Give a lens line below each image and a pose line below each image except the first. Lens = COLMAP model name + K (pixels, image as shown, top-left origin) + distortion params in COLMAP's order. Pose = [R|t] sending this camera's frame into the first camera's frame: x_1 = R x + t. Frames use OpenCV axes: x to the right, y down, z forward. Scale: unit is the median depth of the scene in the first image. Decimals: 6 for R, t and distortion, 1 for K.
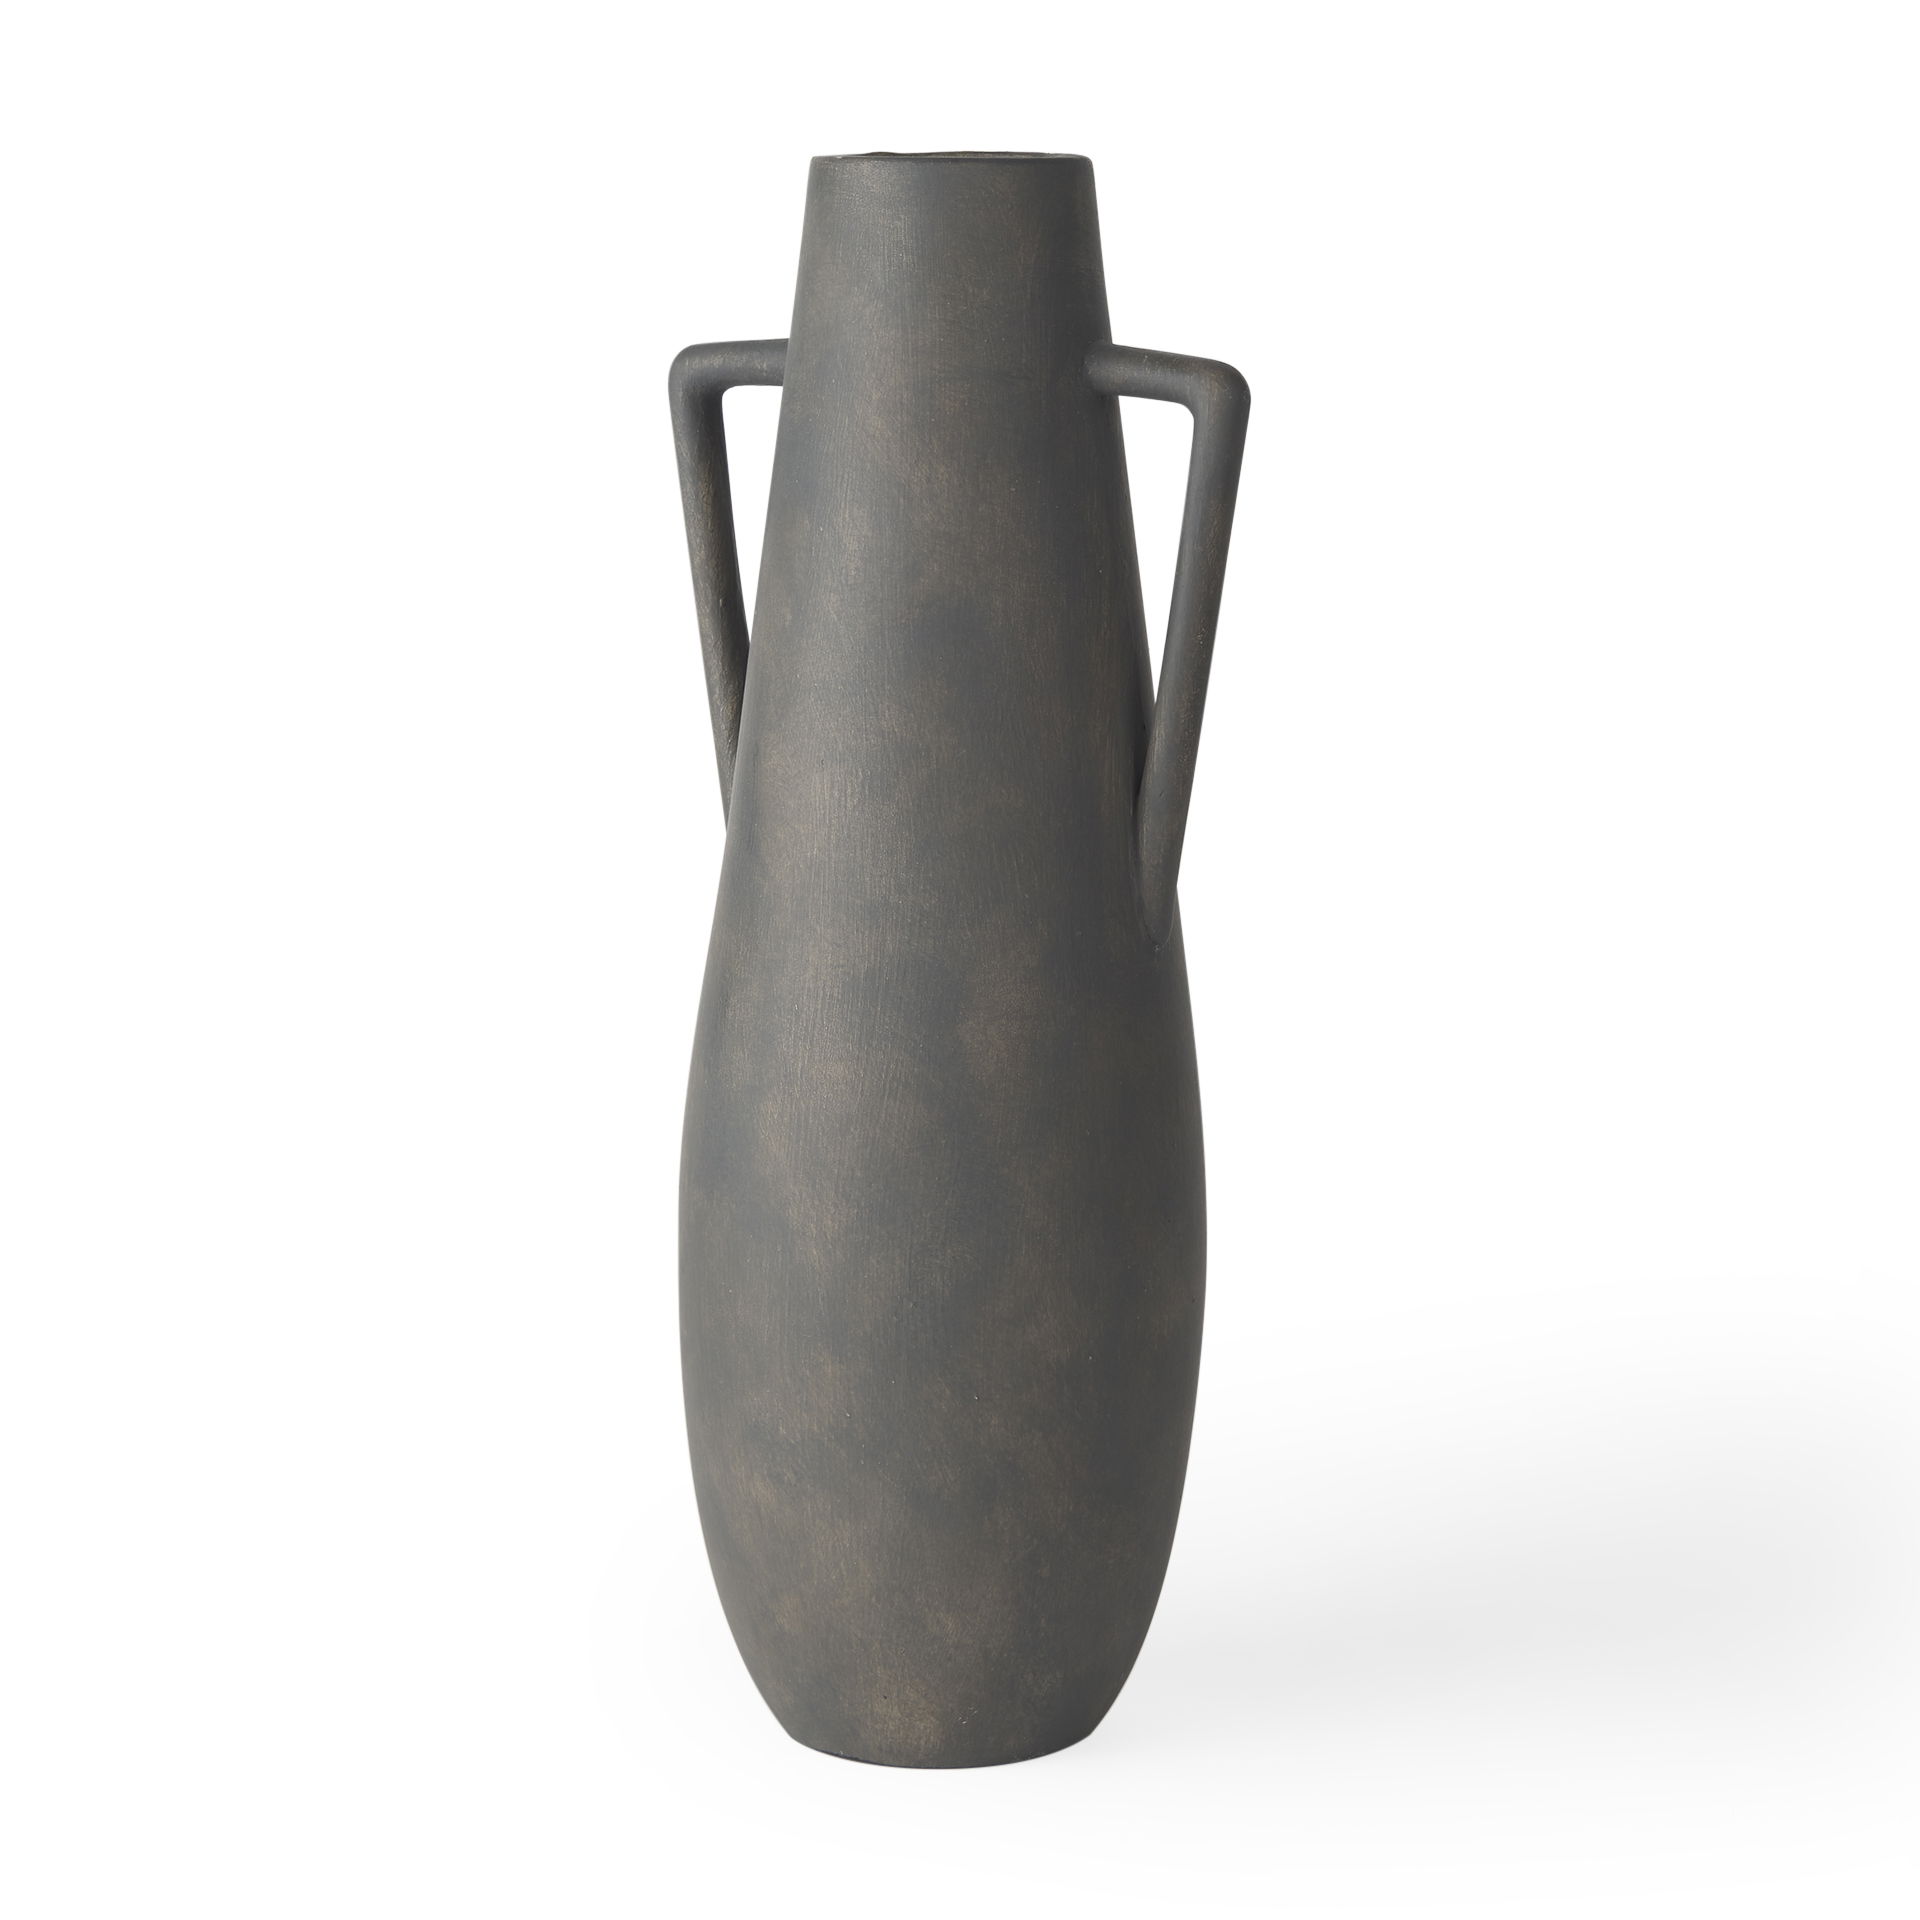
lens RADIAL K [[5873.0, 0, 959.4], [0, 5873.0, 785.7], [0, 0, 1]] dist [-0.028119, 0.759818]
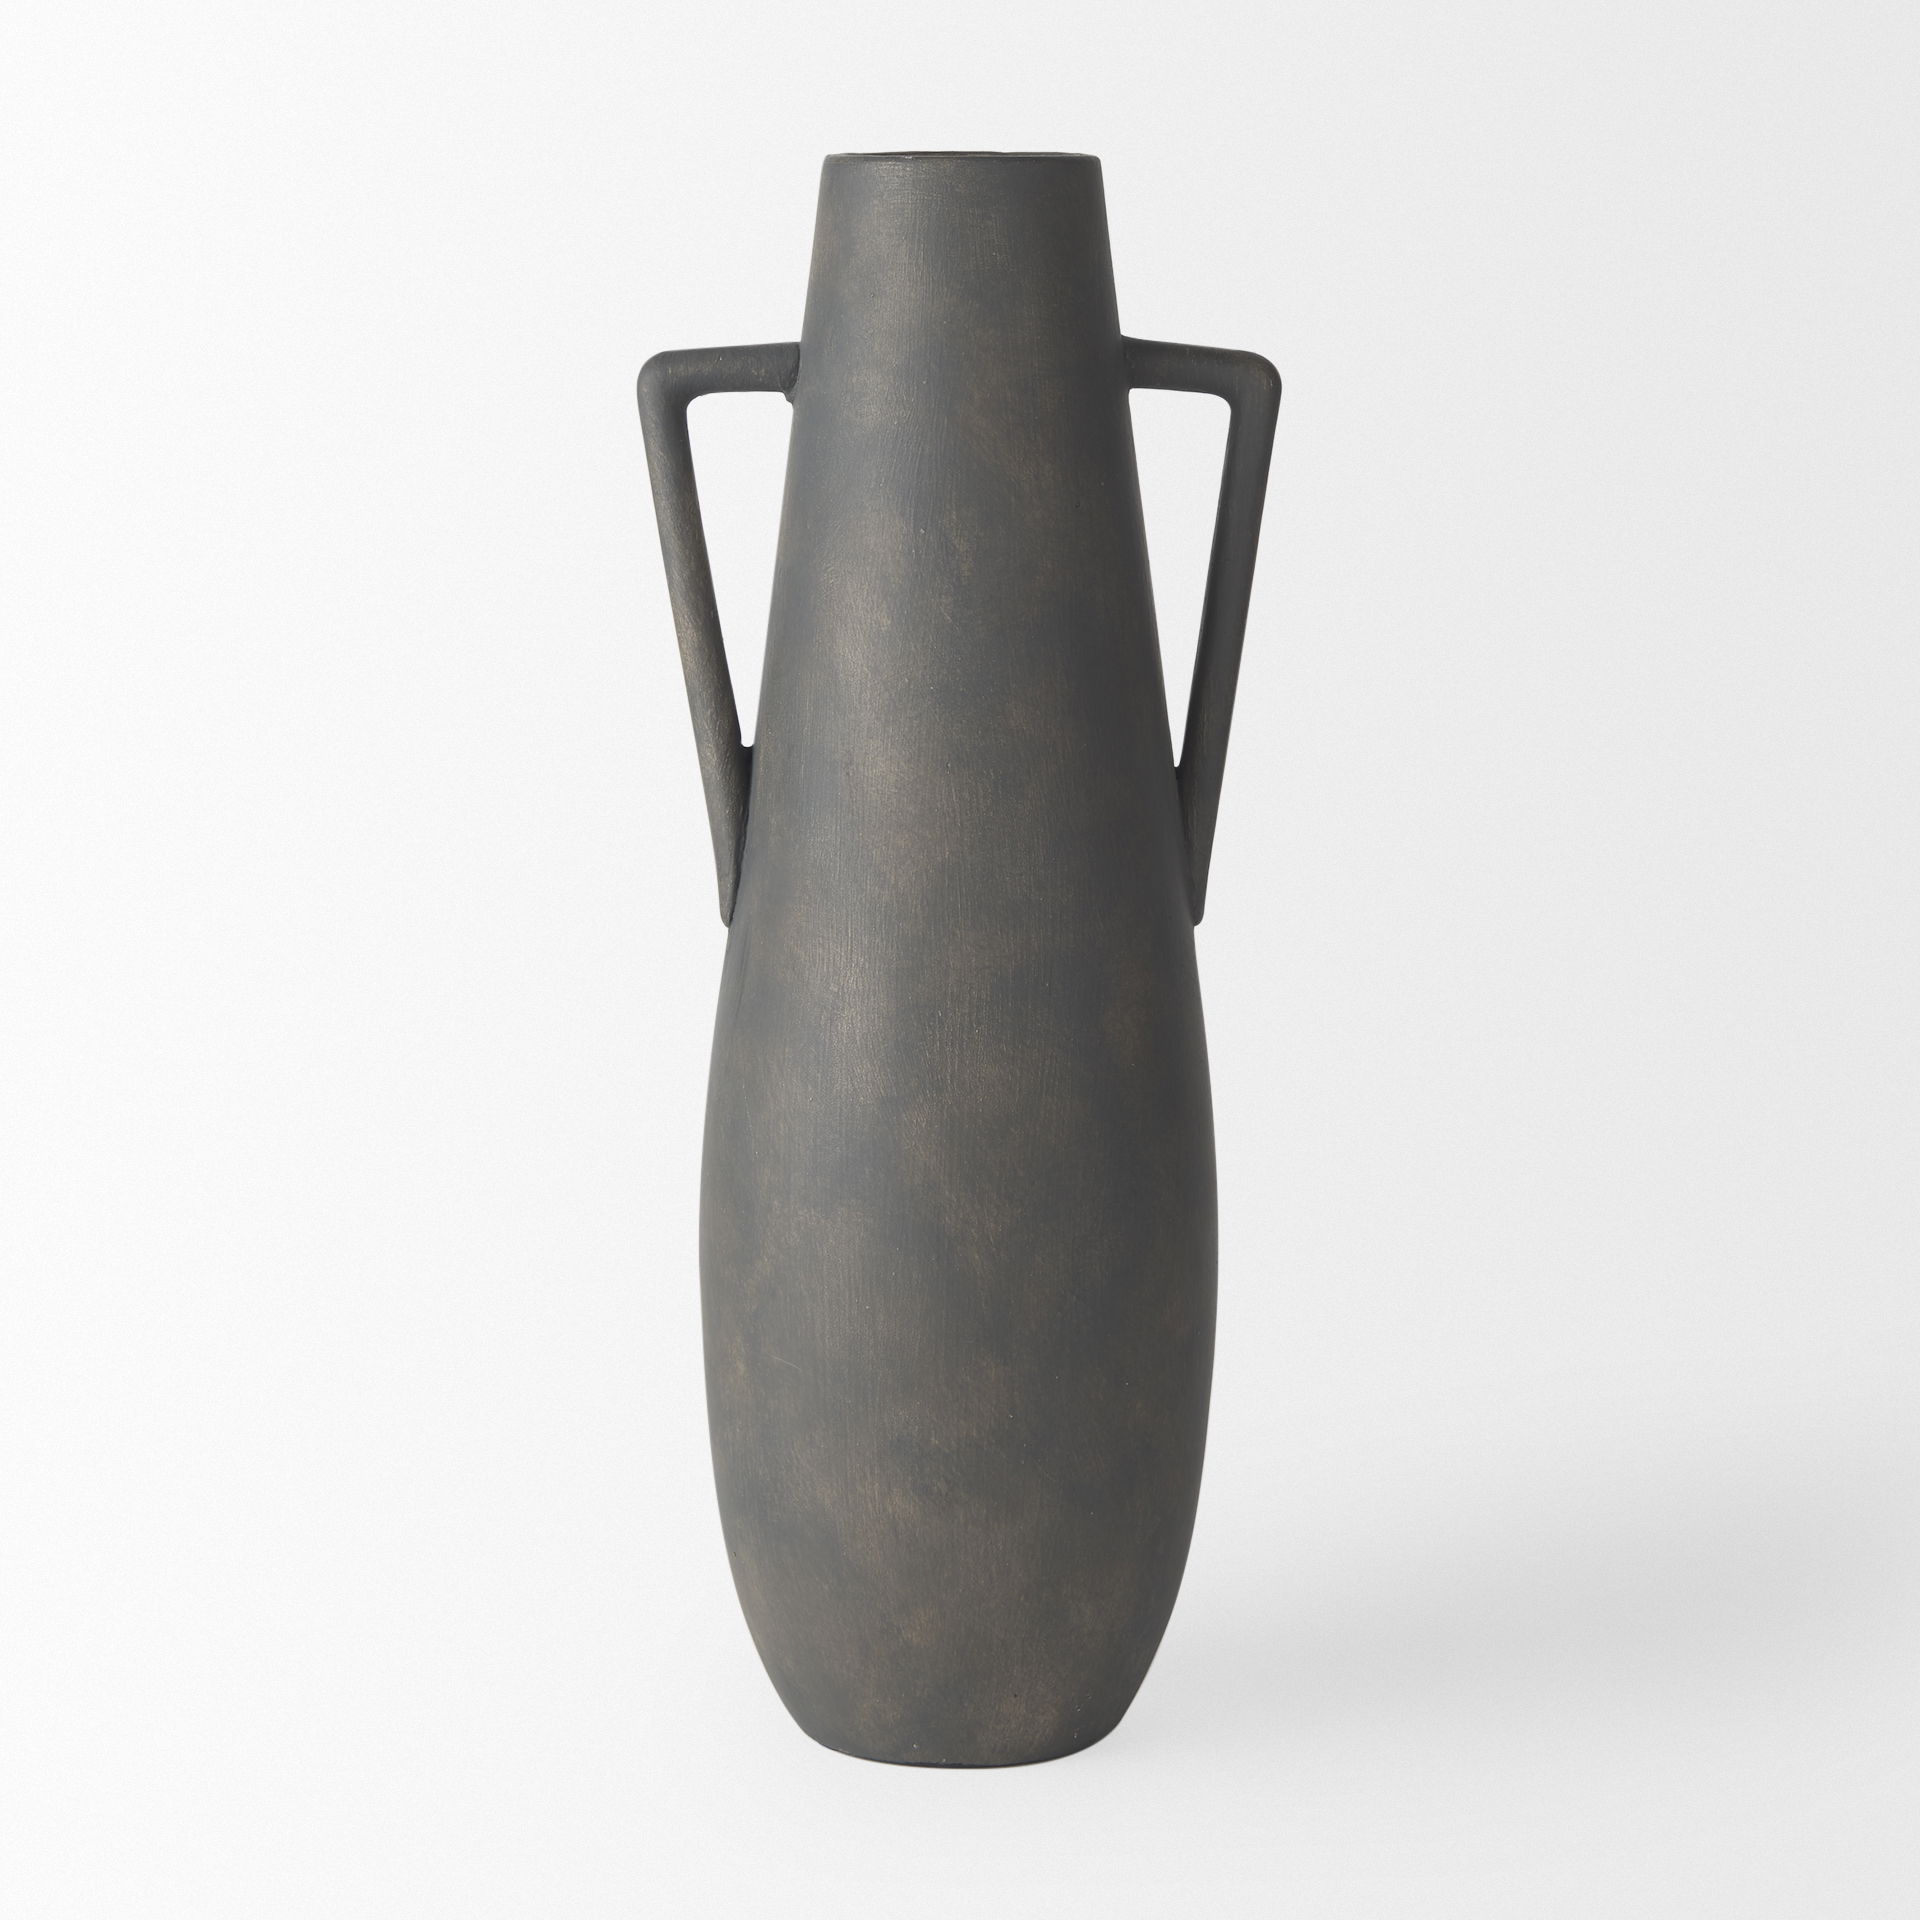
lens RADIAL K [[5873.0, 0, 959.4], [0, 5873.0, 785.7], [0, 0, 1]] dist [-0.028119, 0.759818]
pose [[0.861444, -0.064017, 0.503801, -0.521750], [0.064938, 0.997765, 0.015747, -0.016036], [-0.503683, 0.019151, 0.863676, 0.139862]]
